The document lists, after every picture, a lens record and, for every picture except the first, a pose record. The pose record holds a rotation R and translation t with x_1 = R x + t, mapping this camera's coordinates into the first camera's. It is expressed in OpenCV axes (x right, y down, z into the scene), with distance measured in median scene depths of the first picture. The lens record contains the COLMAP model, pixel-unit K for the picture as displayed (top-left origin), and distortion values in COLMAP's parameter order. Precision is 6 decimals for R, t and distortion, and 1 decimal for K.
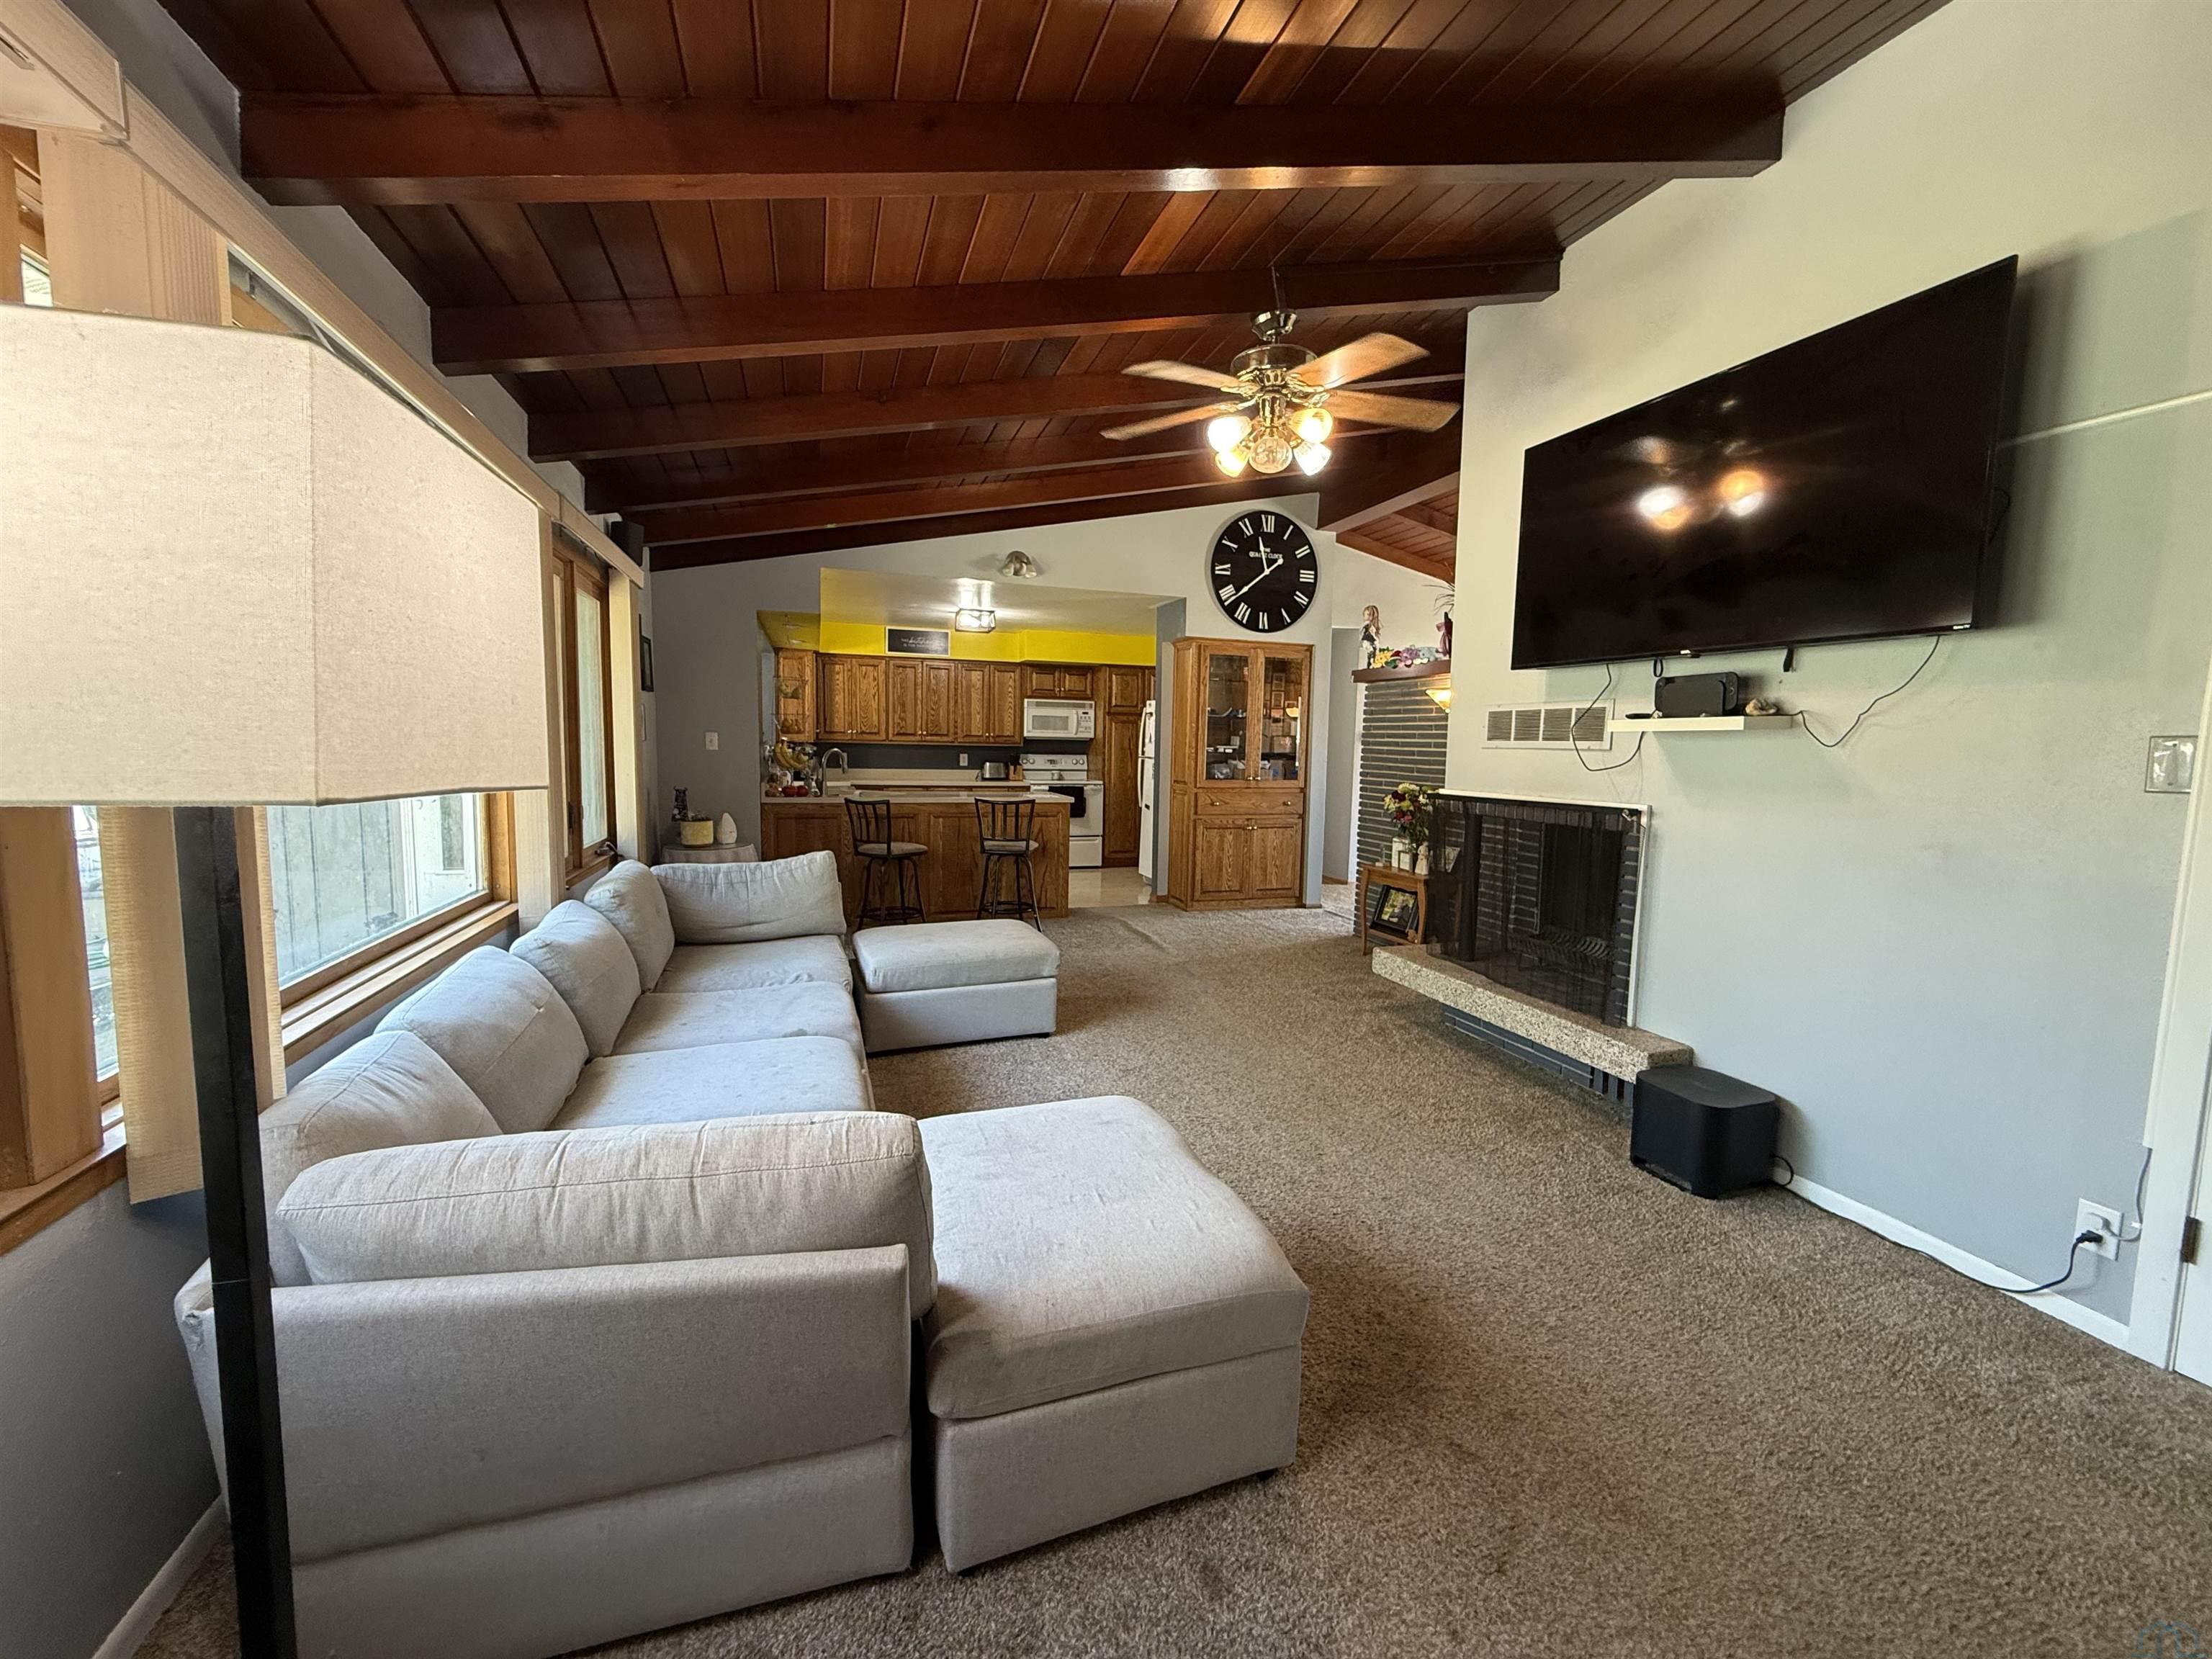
lens RADIAL K [[878.6, 0, 1104.1], [0, 878.6, 824.4], [0, 0, 1]] dist [-0.002404, -0.000135]
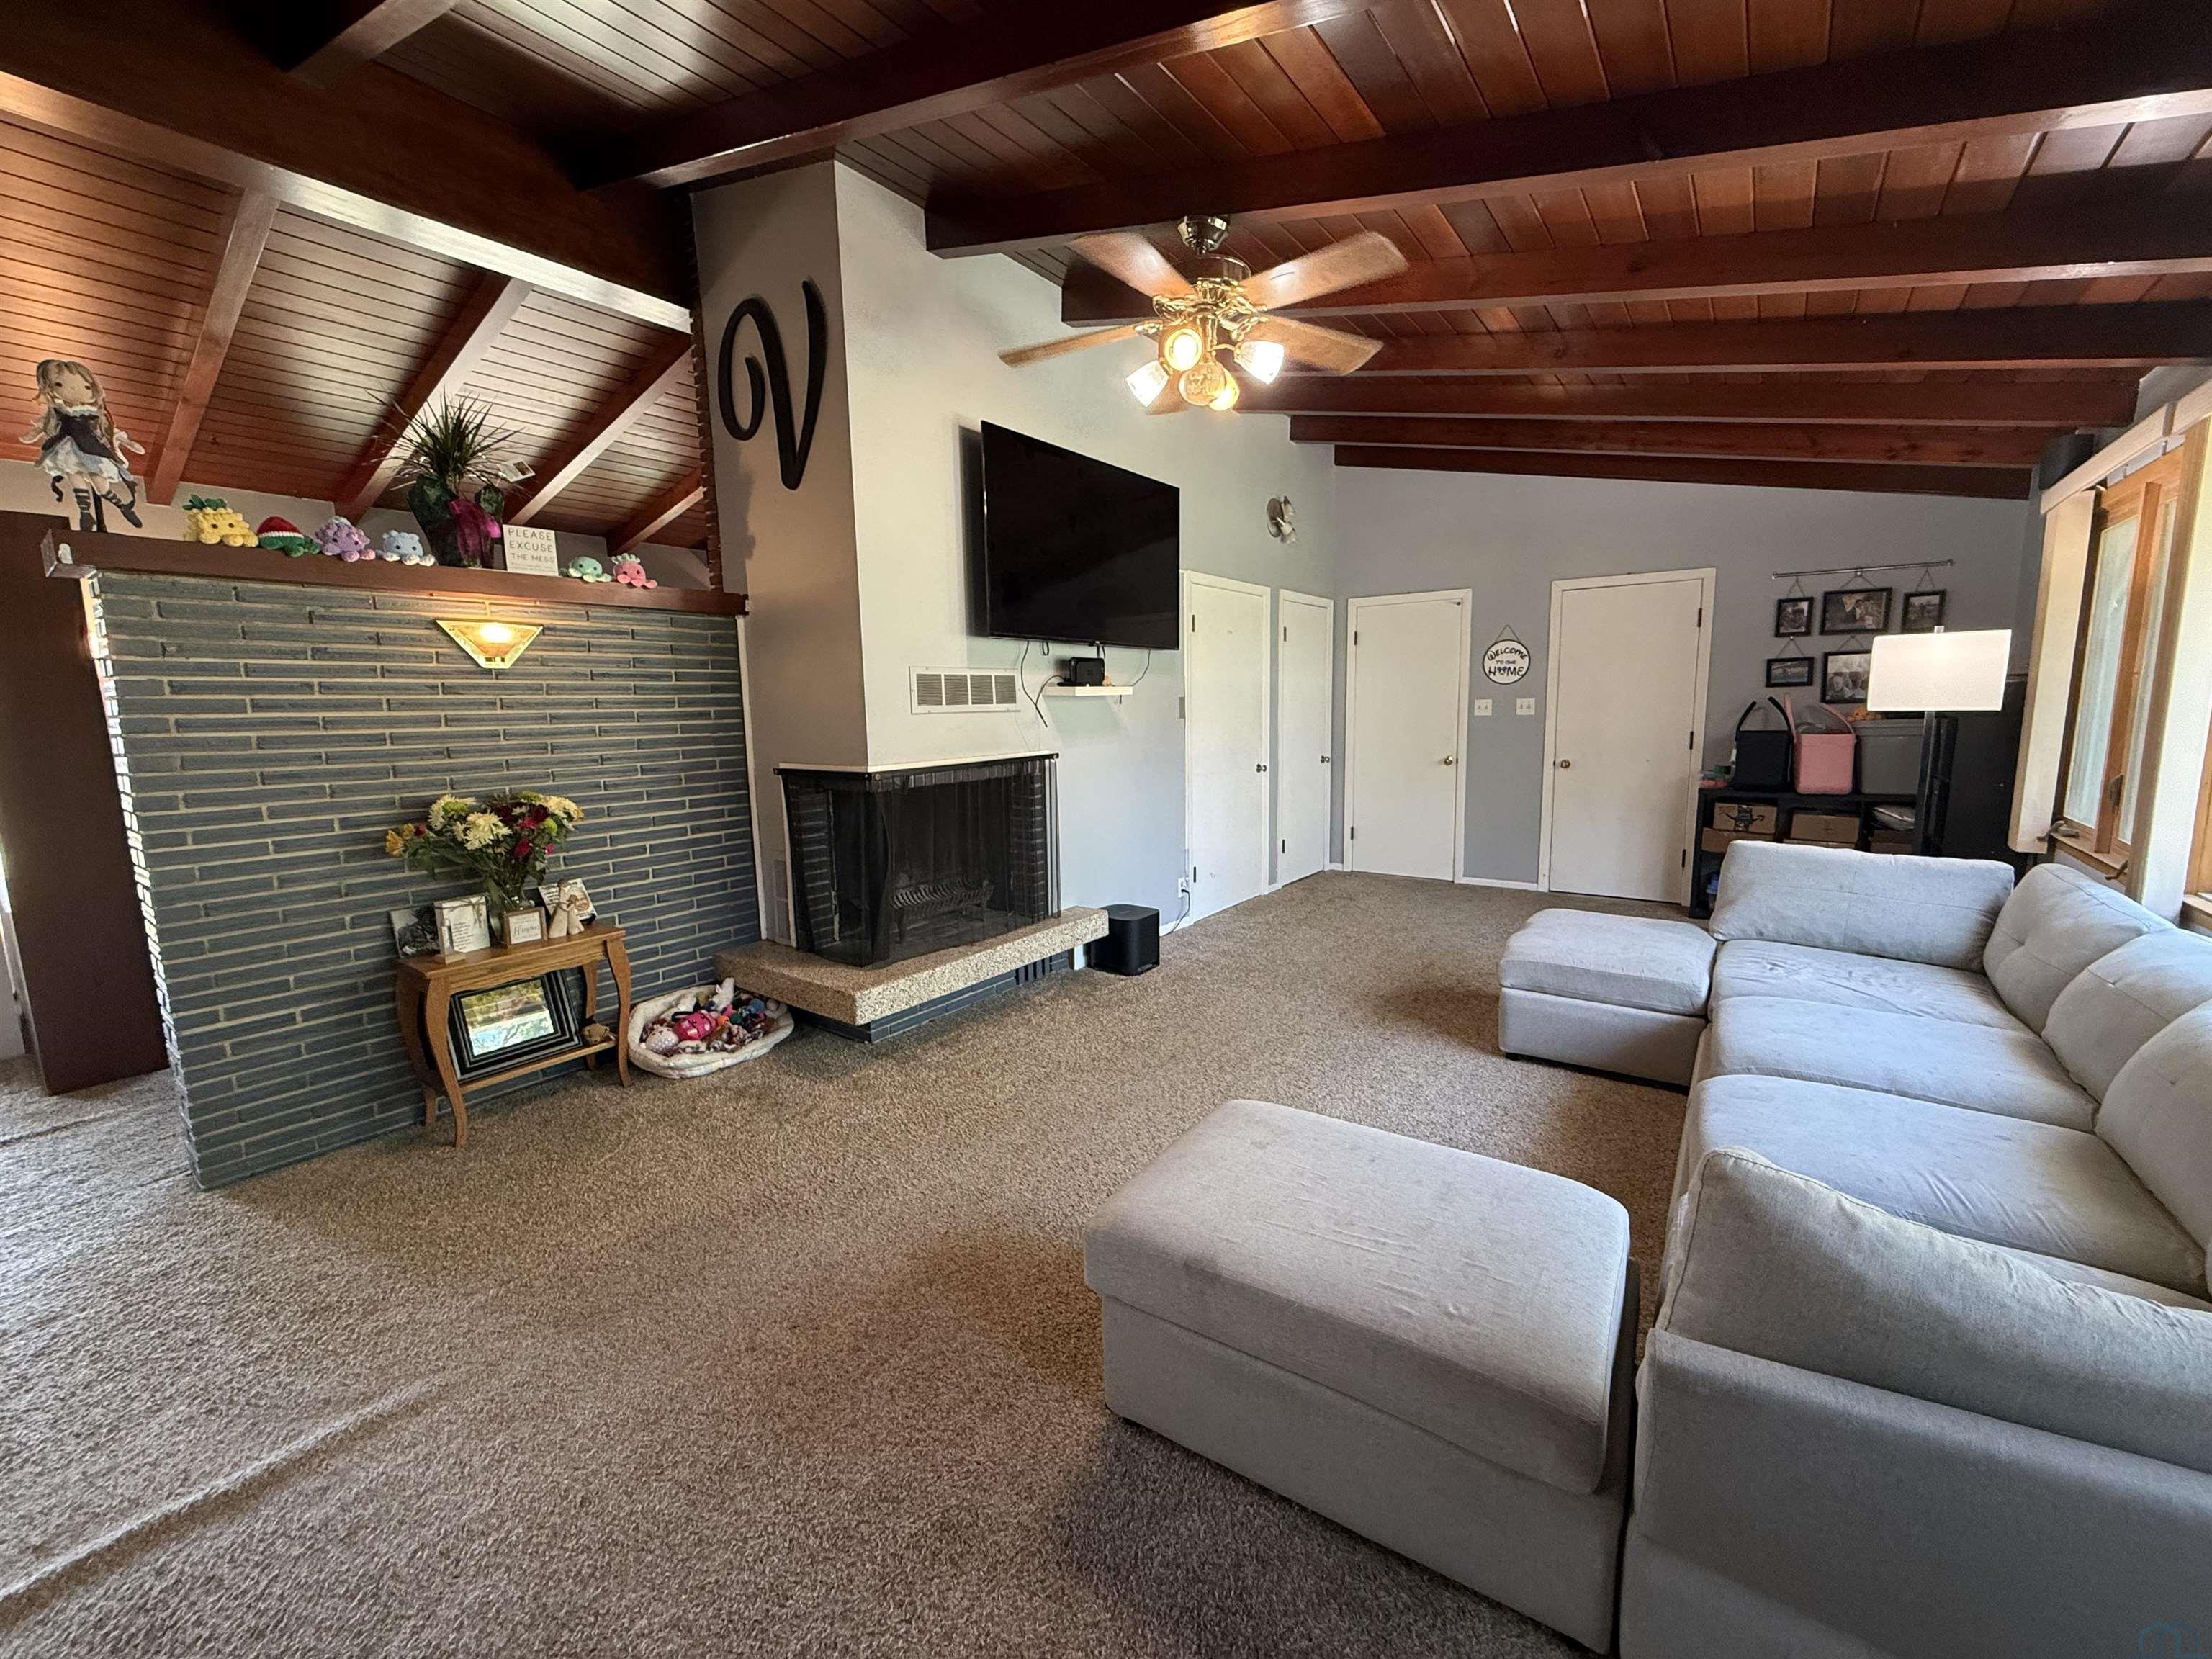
lens RADIAL K [[897.5, 0, 1106.2], [0, 897.5, 828.0], [0, 0, 1]] dist [-0.000583, 0.000082]
pose [[-0.579682, -0.119365, 0.806052, -0.489900], [0.086094, 0.974703, 0.206255, -0.159585], [-0.810281, 0.188959, -0.554742, 1.501025]]
